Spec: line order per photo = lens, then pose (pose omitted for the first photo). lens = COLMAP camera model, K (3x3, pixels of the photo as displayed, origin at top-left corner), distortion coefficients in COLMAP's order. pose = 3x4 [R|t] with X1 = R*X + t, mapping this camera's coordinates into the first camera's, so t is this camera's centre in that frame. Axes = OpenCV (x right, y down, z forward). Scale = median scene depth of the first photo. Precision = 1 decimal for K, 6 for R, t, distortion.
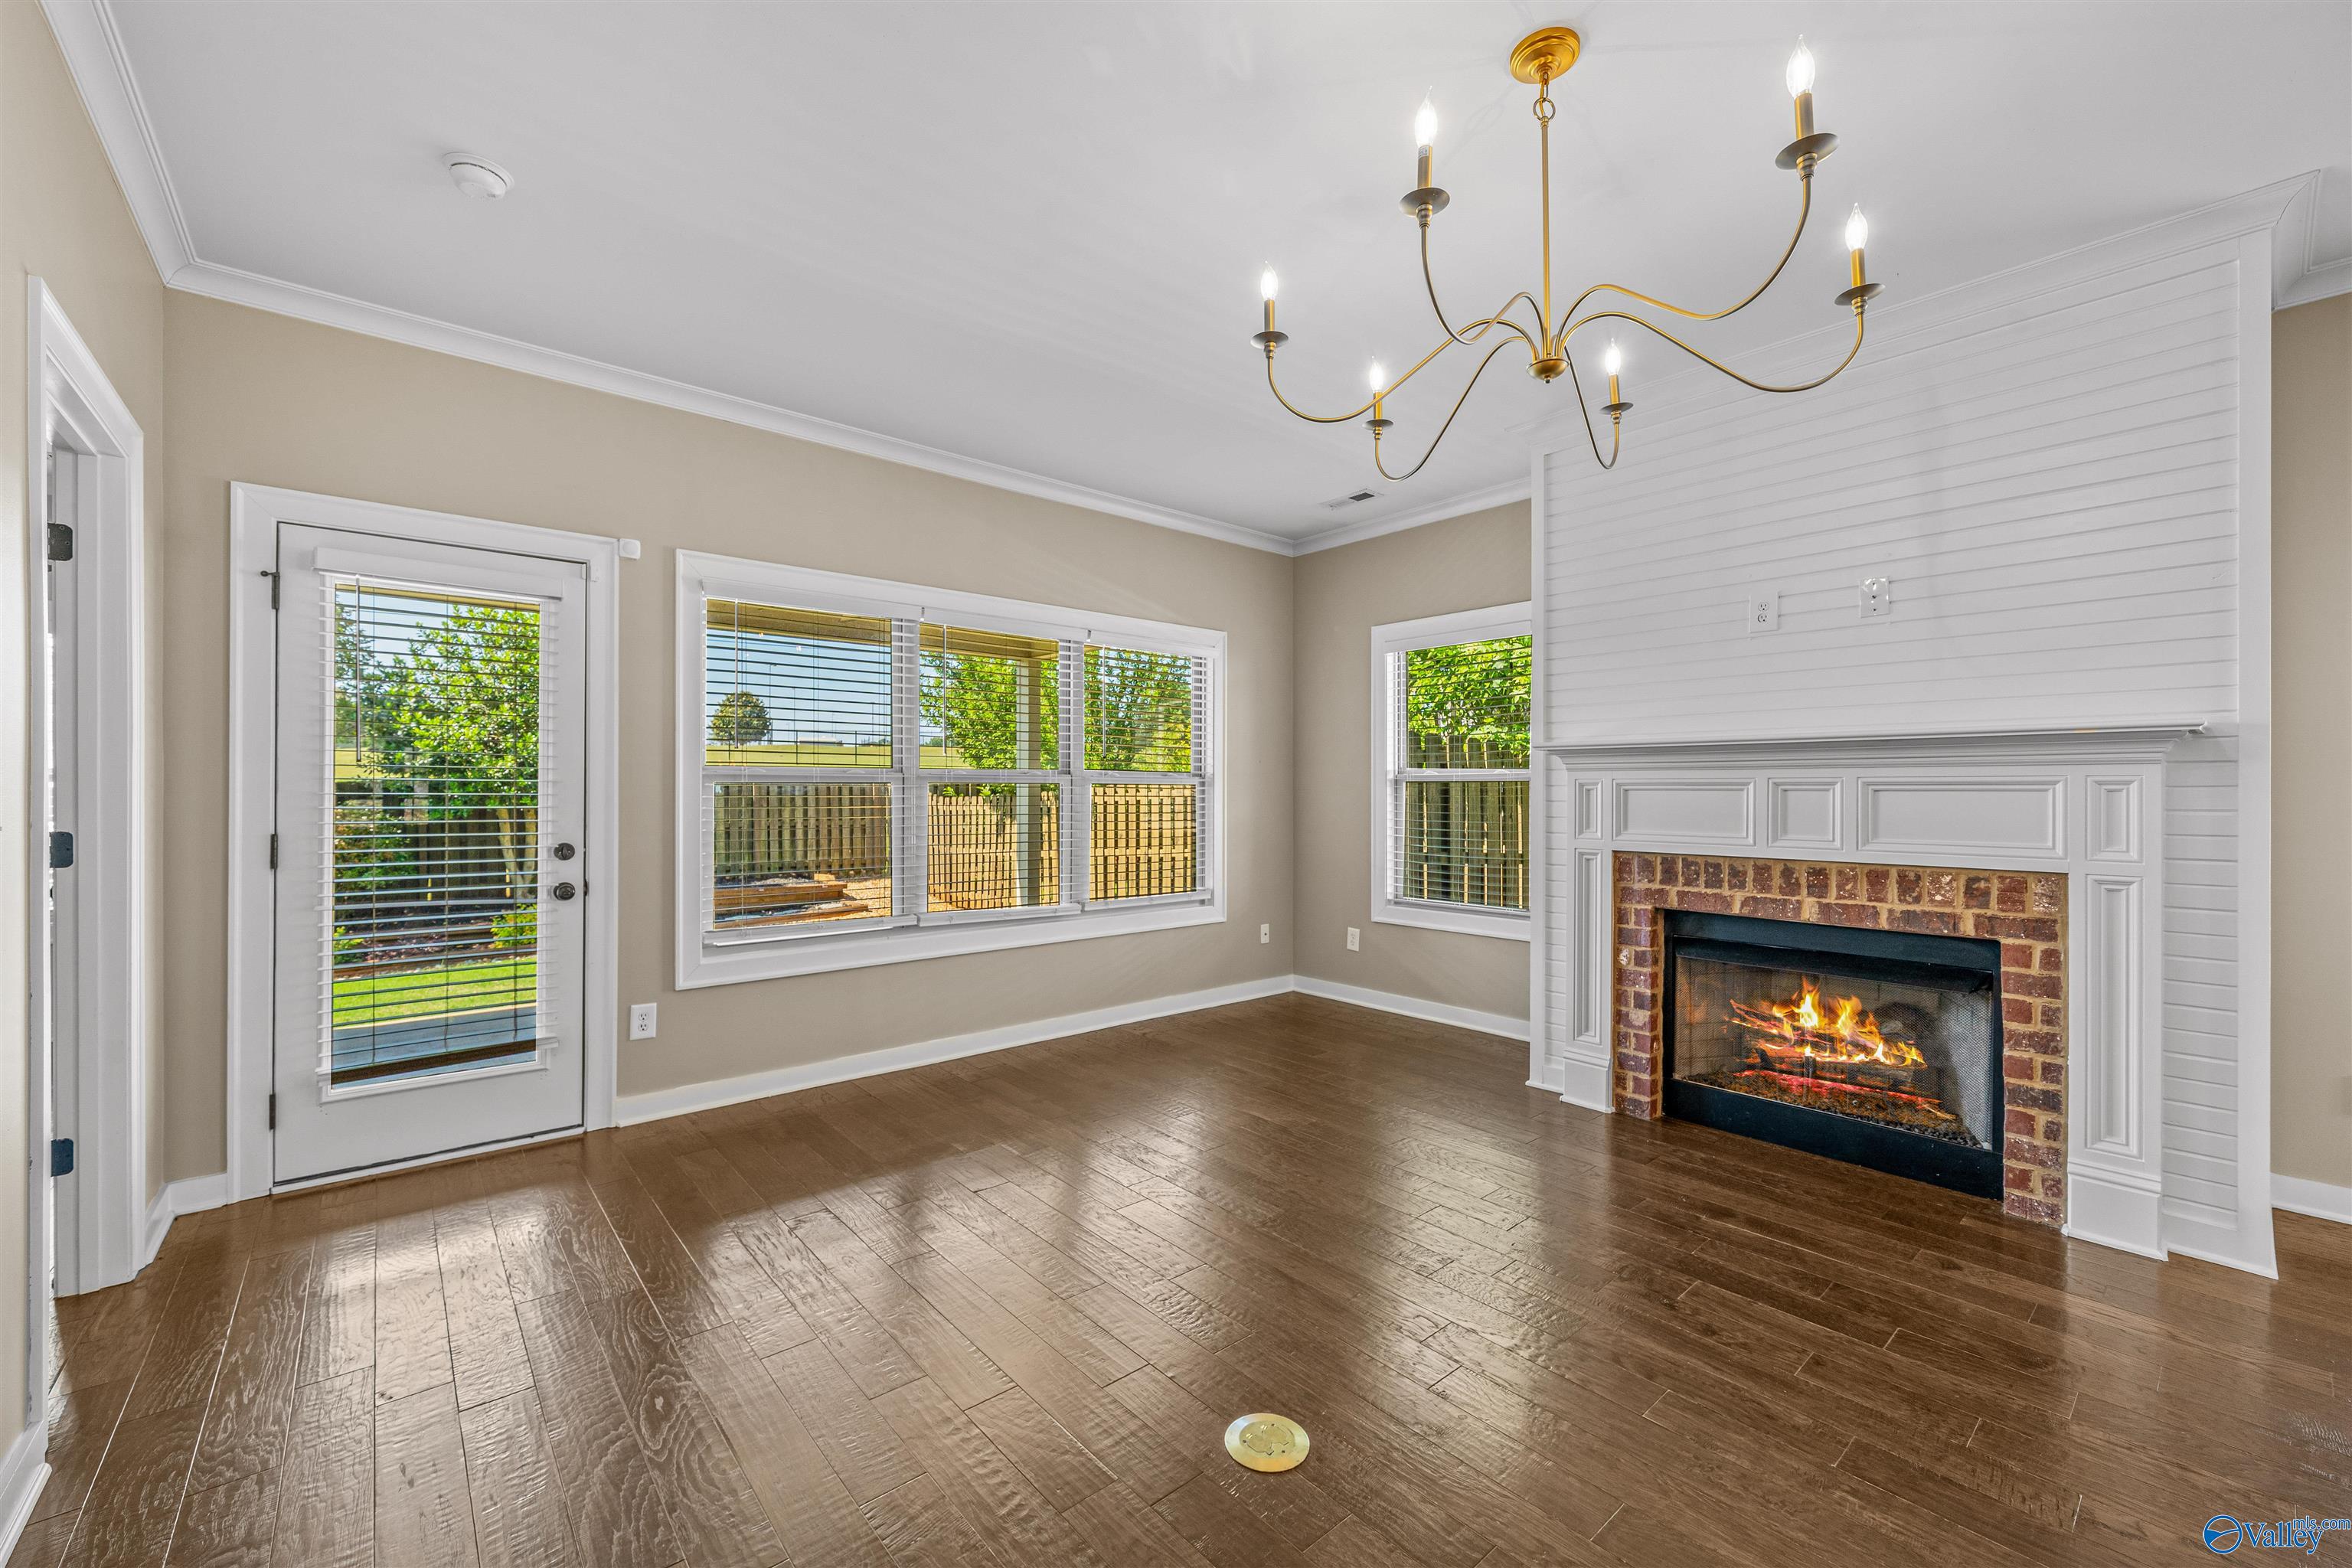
lens RADIAL K [[935.8, 0, 1158.5], [0, 935.8, 788.7], [0, 0, 1]] dist [-0.003072, -0.000074]
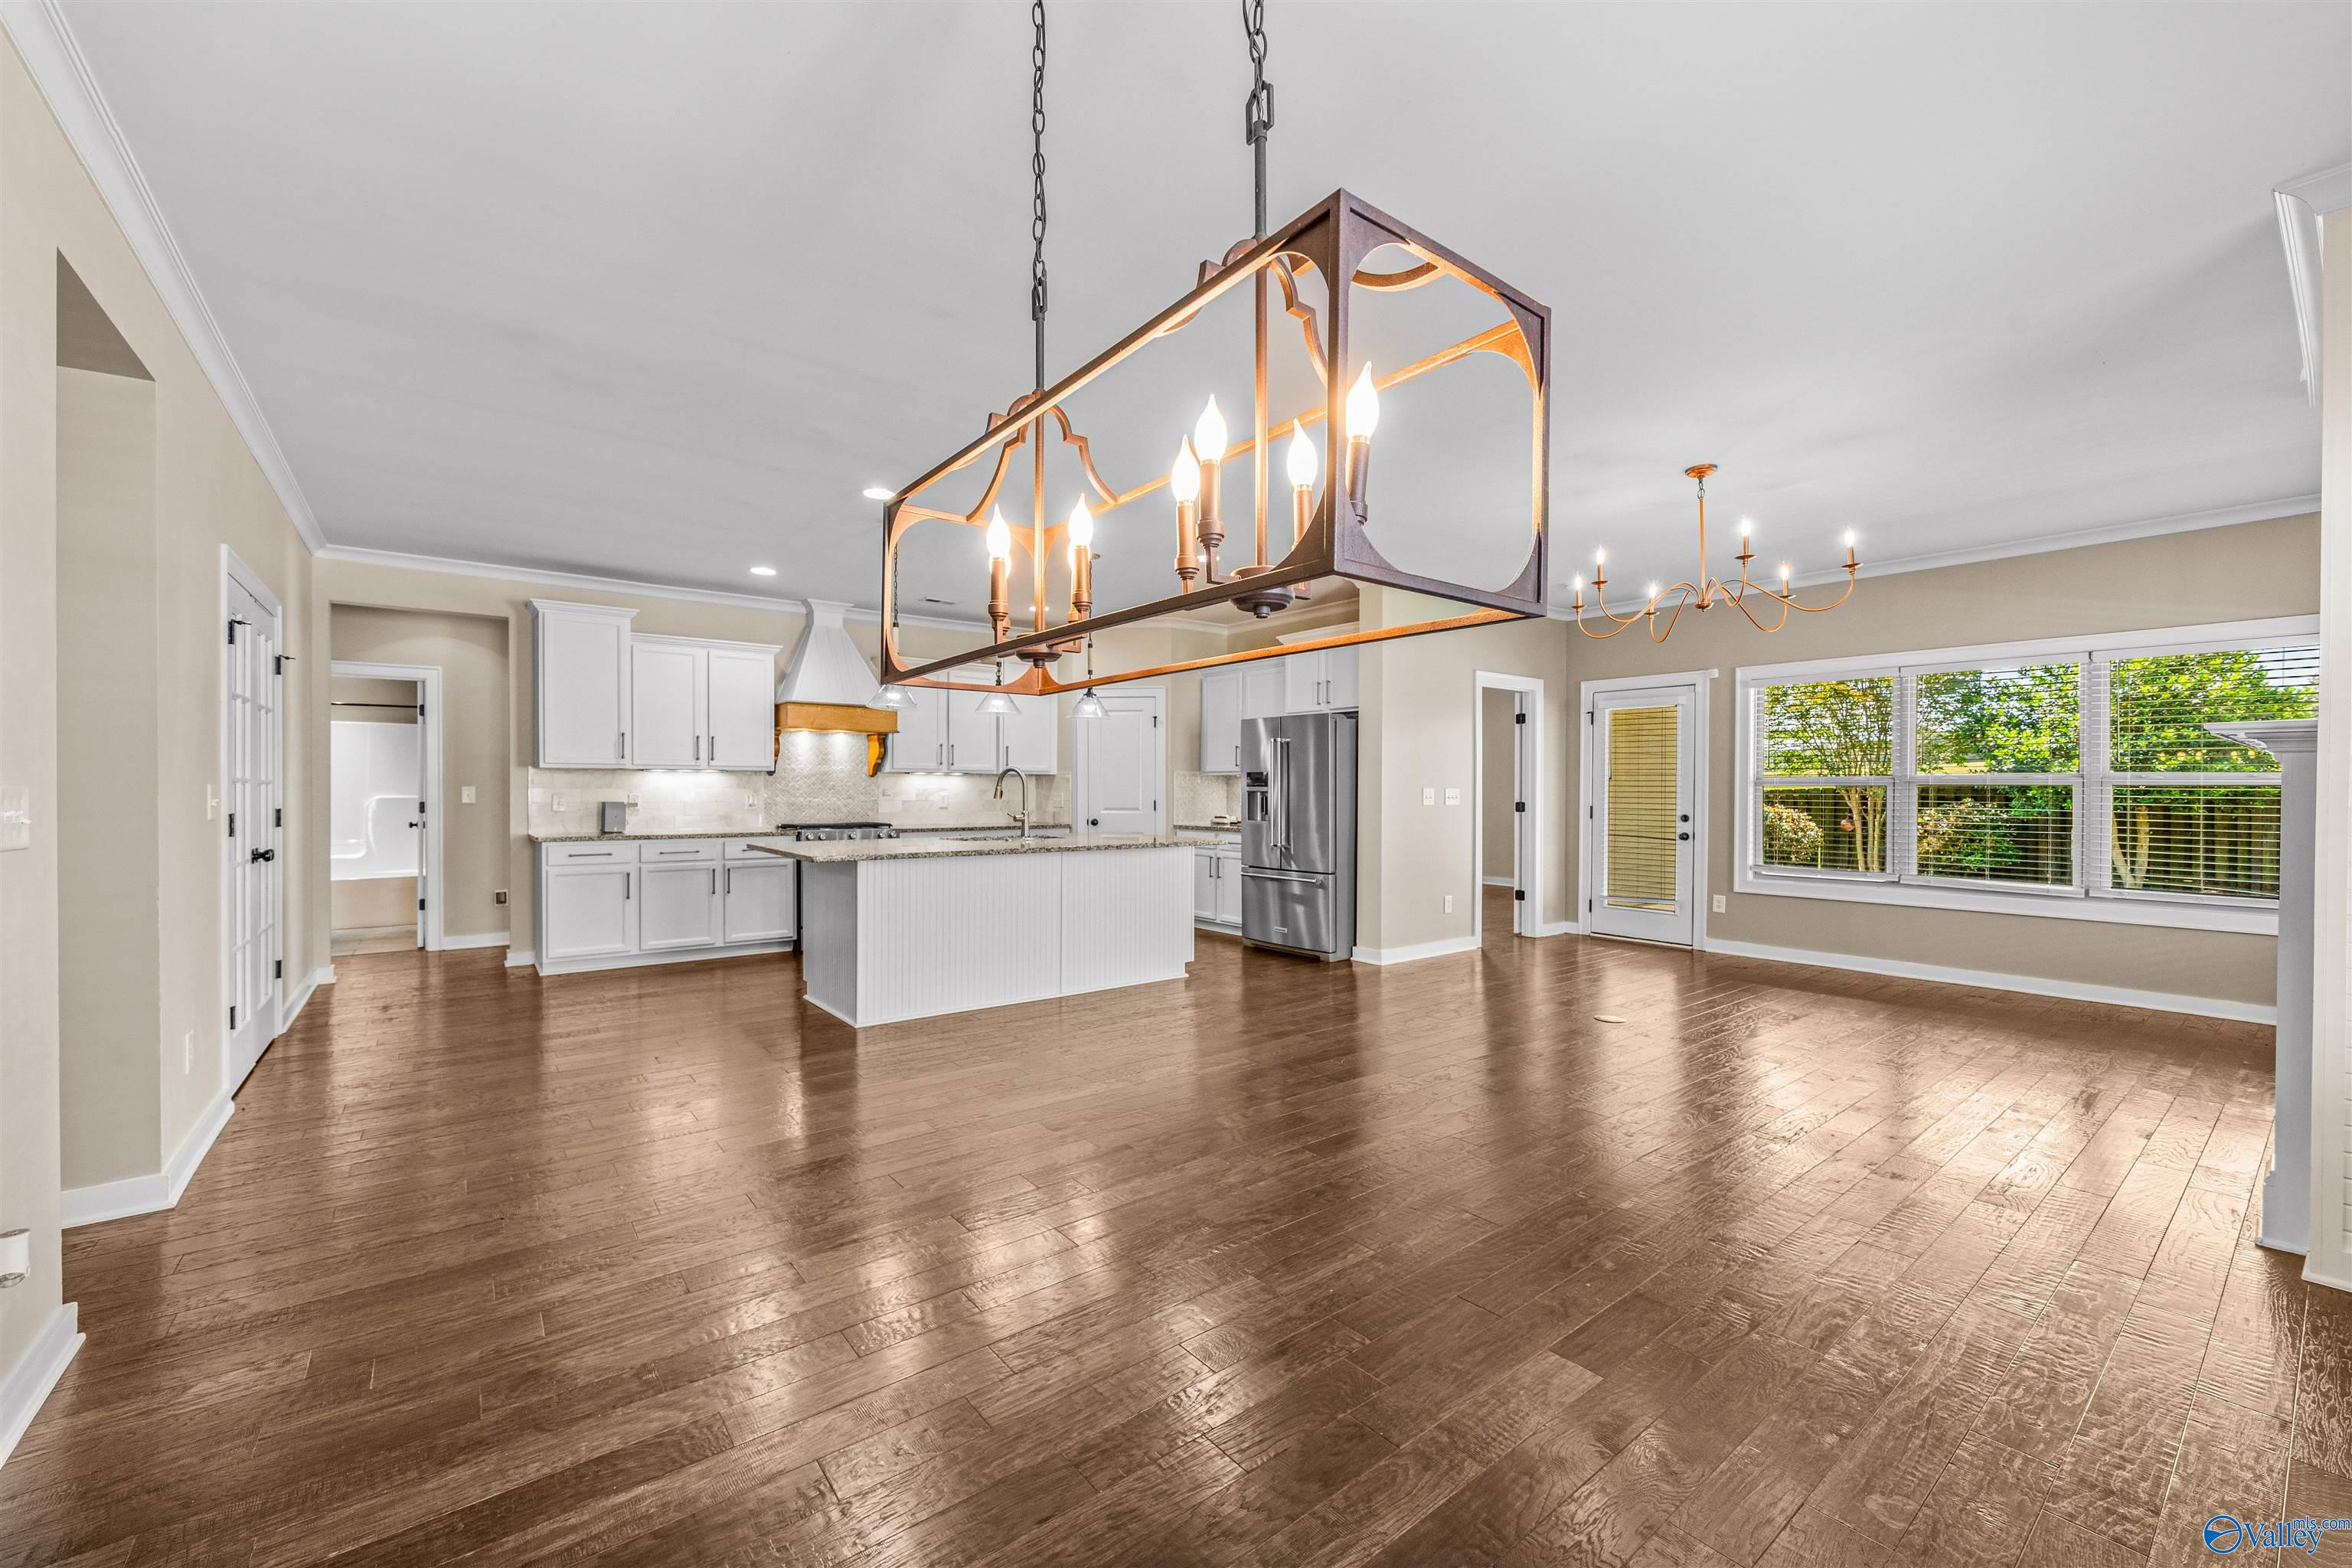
lens RADIAL K [[935.8, 0, 1172.6], [0, 935.8, 793.9], [0, 0, 1]] dist [-0.003072, -0.000074]
pose [[-0.037075, 0.004036, -0.999304, 1.568318], [-0.001478, 0.999991, 0.004094, 0.002350], [0.999311, 0.001629, -0.037069, -0.120892]]
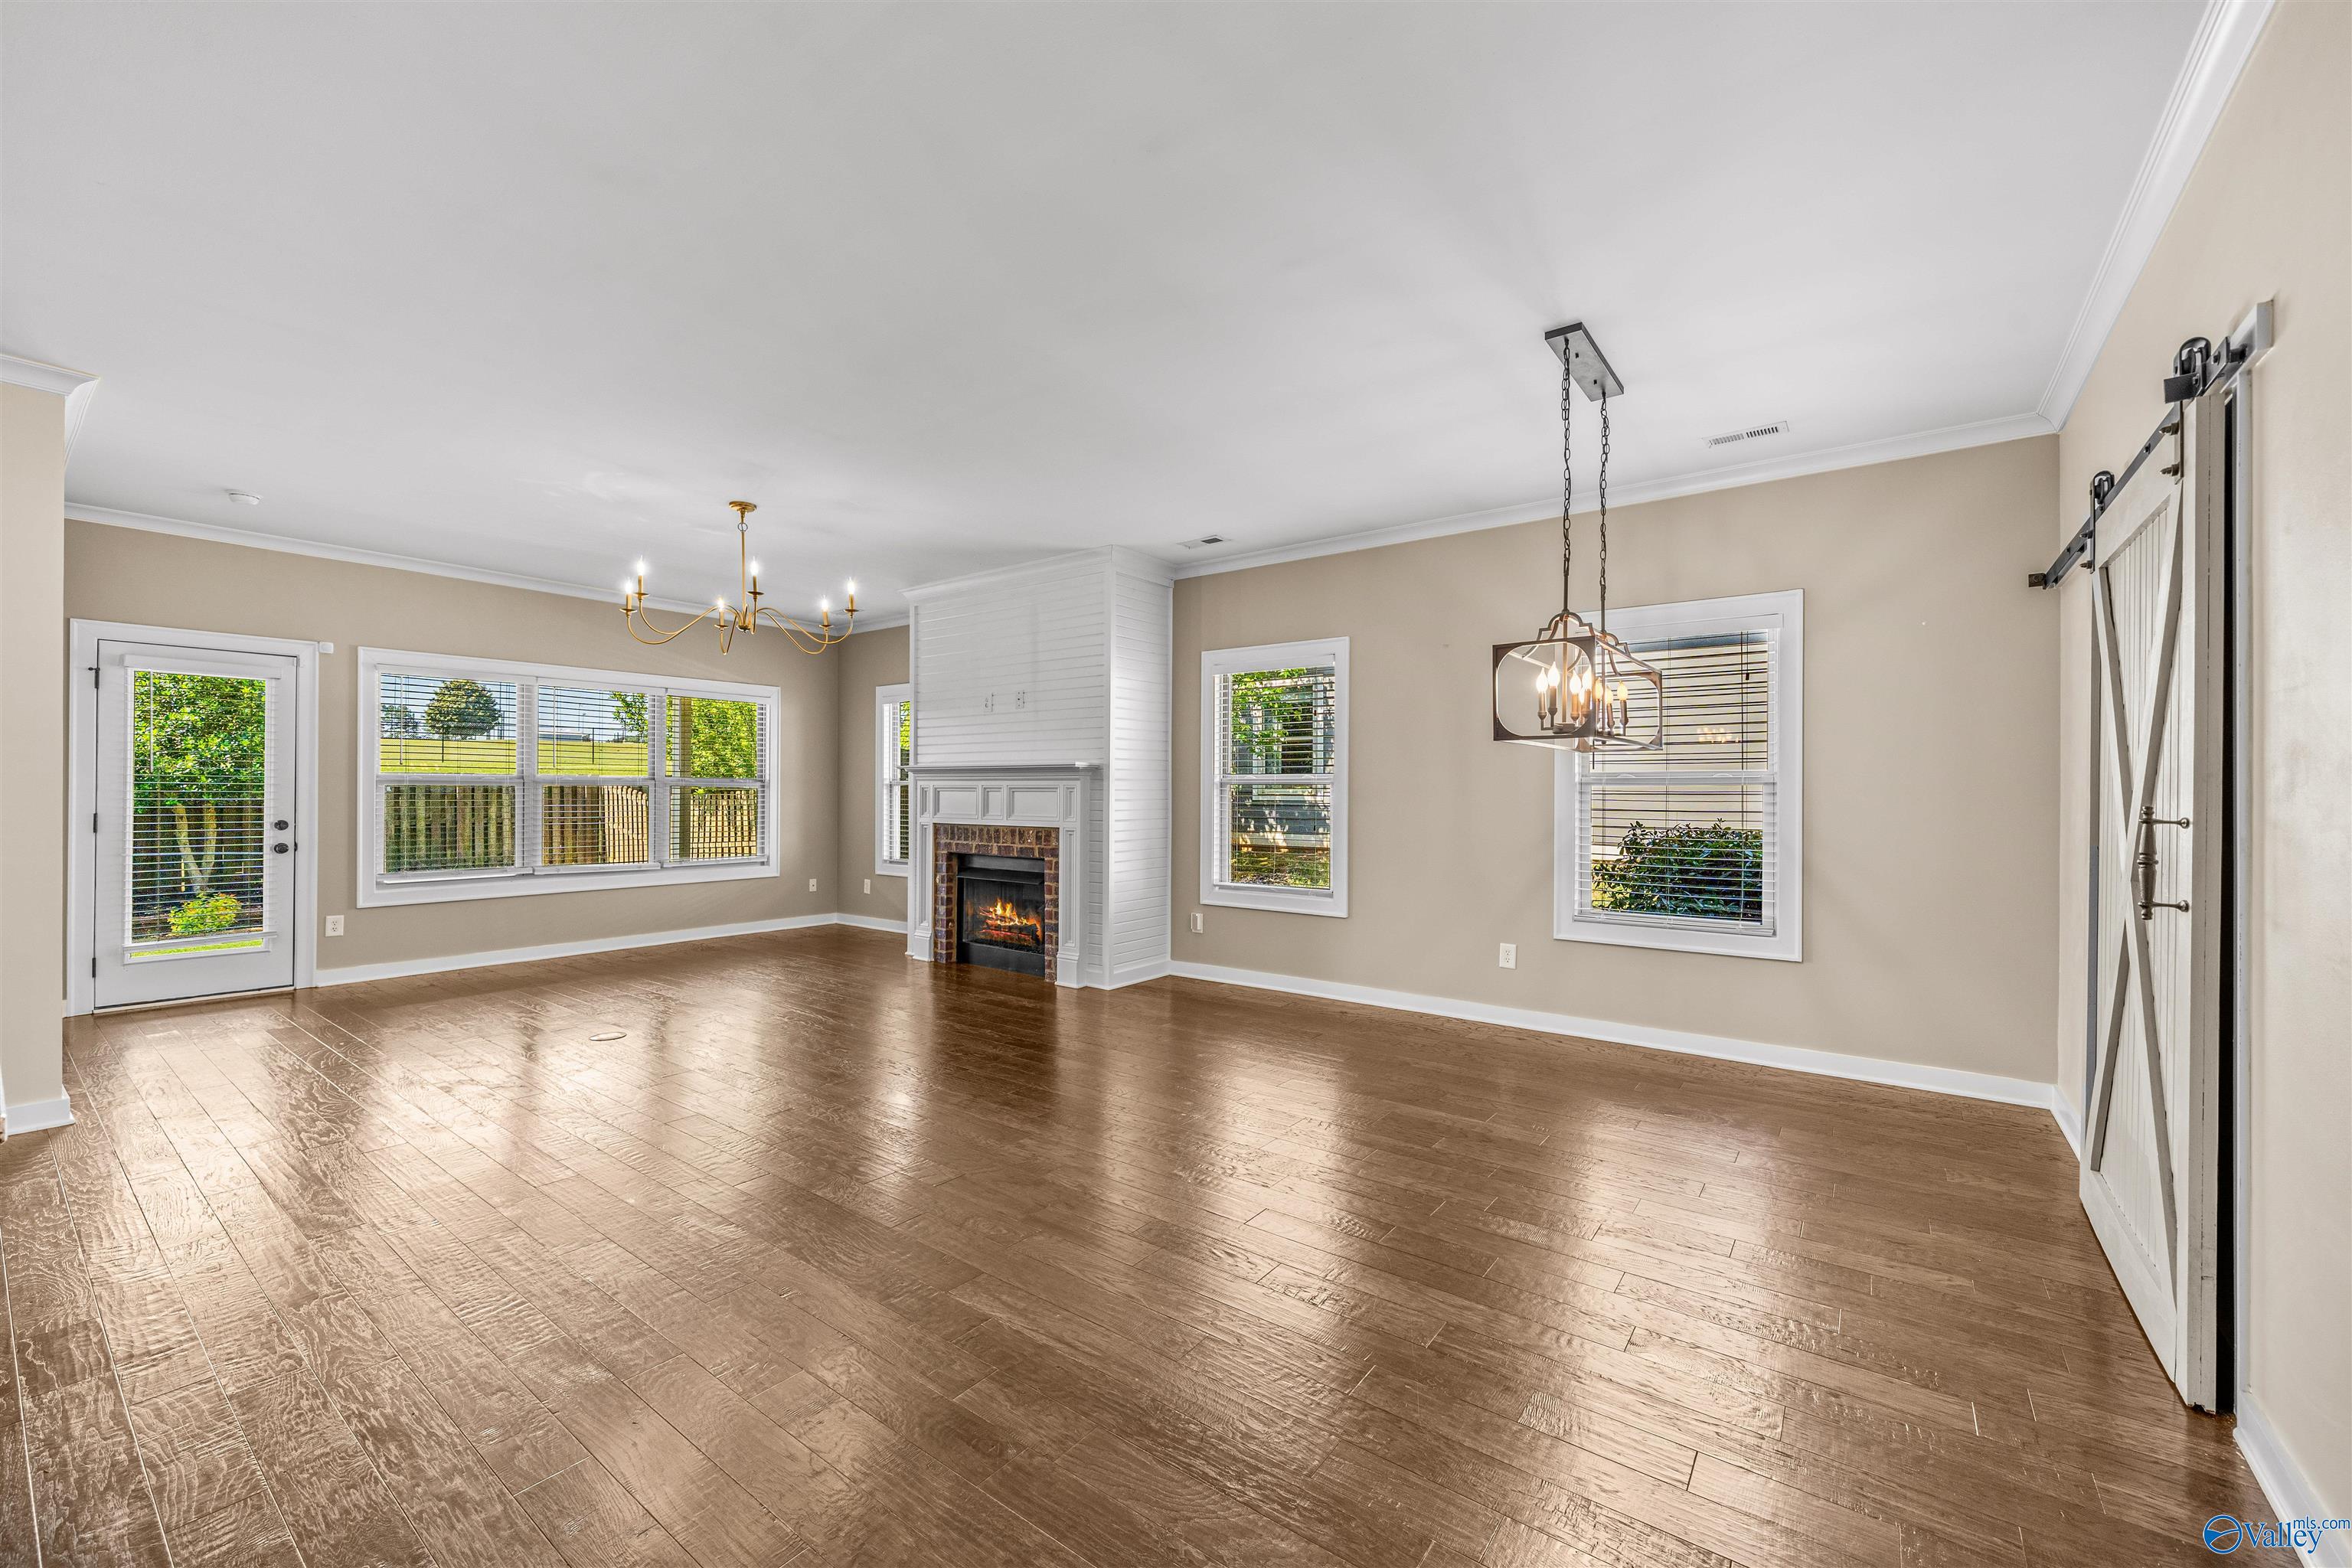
lens RADIAL K [[935.8, 0, 1162.2], [0, 935.8, 787.5], [0, 0, 1]] dist [-0.003072, -0.000074]
pose [[0.975844, 0.003547, 0.218441, 0.557012], [-0.003294, 0.999993, -0.001523, -0.004508], [-0.218445, 0.000767, 0.975849, -1.005453]]
